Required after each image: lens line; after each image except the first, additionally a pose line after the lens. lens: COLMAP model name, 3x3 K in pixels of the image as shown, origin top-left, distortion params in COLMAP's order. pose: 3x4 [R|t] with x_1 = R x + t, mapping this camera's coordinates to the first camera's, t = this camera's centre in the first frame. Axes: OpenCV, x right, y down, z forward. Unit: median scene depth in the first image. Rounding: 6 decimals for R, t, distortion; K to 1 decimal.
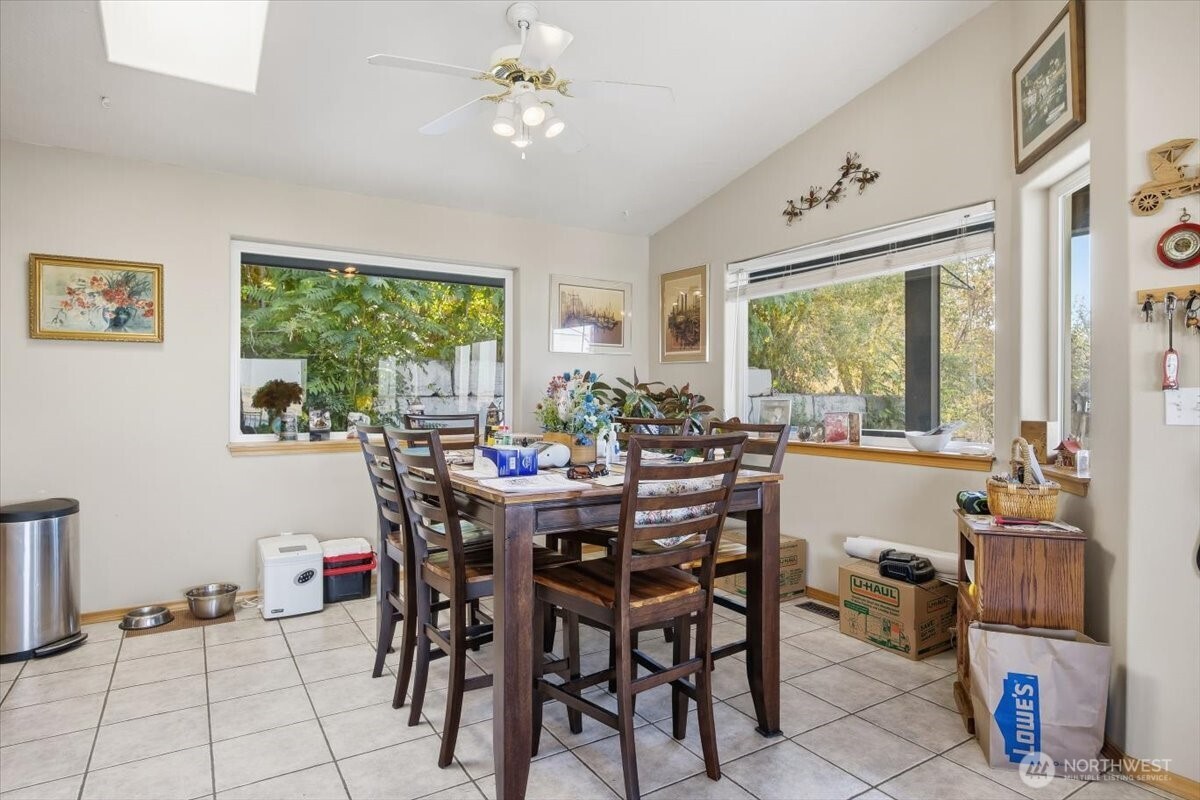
lens RADIAL K [[658.1, 0, 598.5], [0, 658.1, 394.6], [0, 0, 1]] dist [-0.000102, -0.000147]
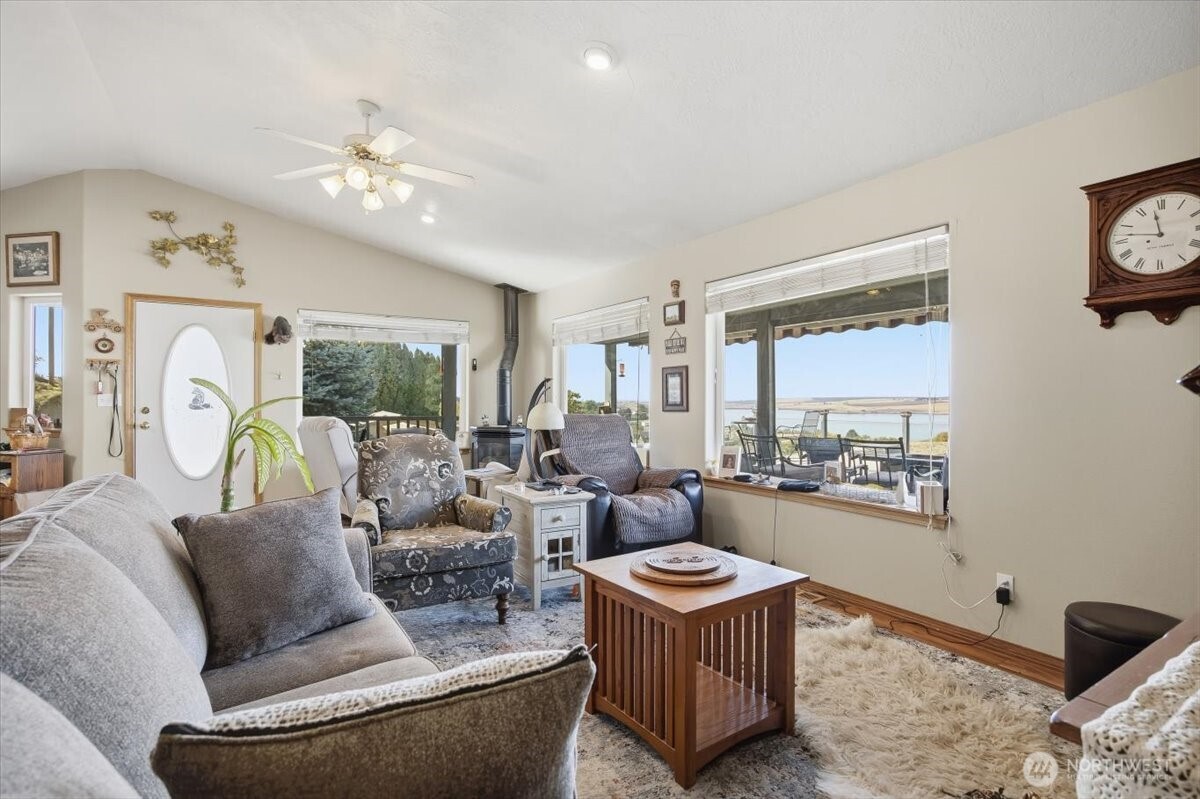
lens RADIAL K [[585.2, 0, 598.7], [0, 585.2, 396.5], [0, 0, 1]] dist [-0.000794, 0.000265]
pose [[0.000833, 0.001598, 0.999998, -1.035011], [-0.005972, 0.999981, -0.001593, -0.004655], [-0.999982, -0.005971, 0.000843, -0.730131]]
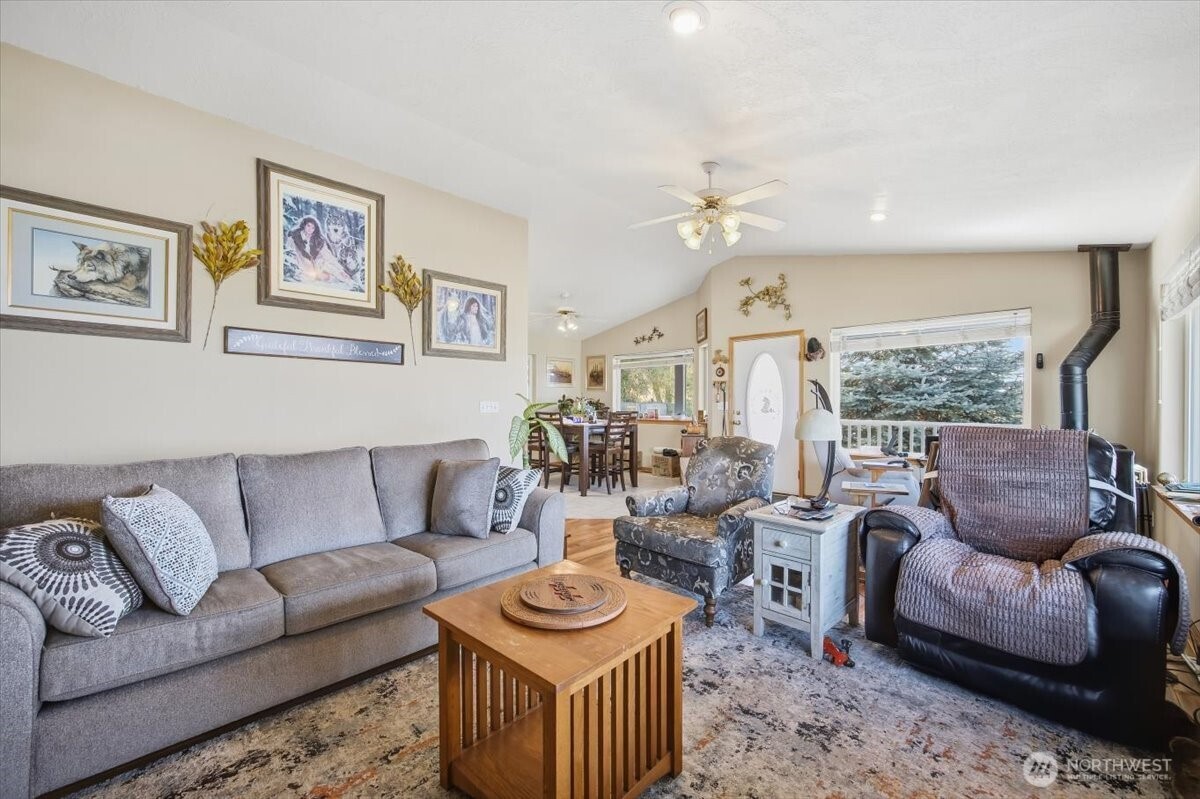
lens RADIAL K [[475.5, 0, 604.6], [0, 475.5, 405.2], [0, 0, 1]] dist [-0.002783, -0.000136]
pose [[0.969904, -0.002467, 0.243474, -0.452861], [0.001180, 0.999985, 0.005433, -0.004878], [-0.243483, -0.004982, 0.969892, -1.277440]]
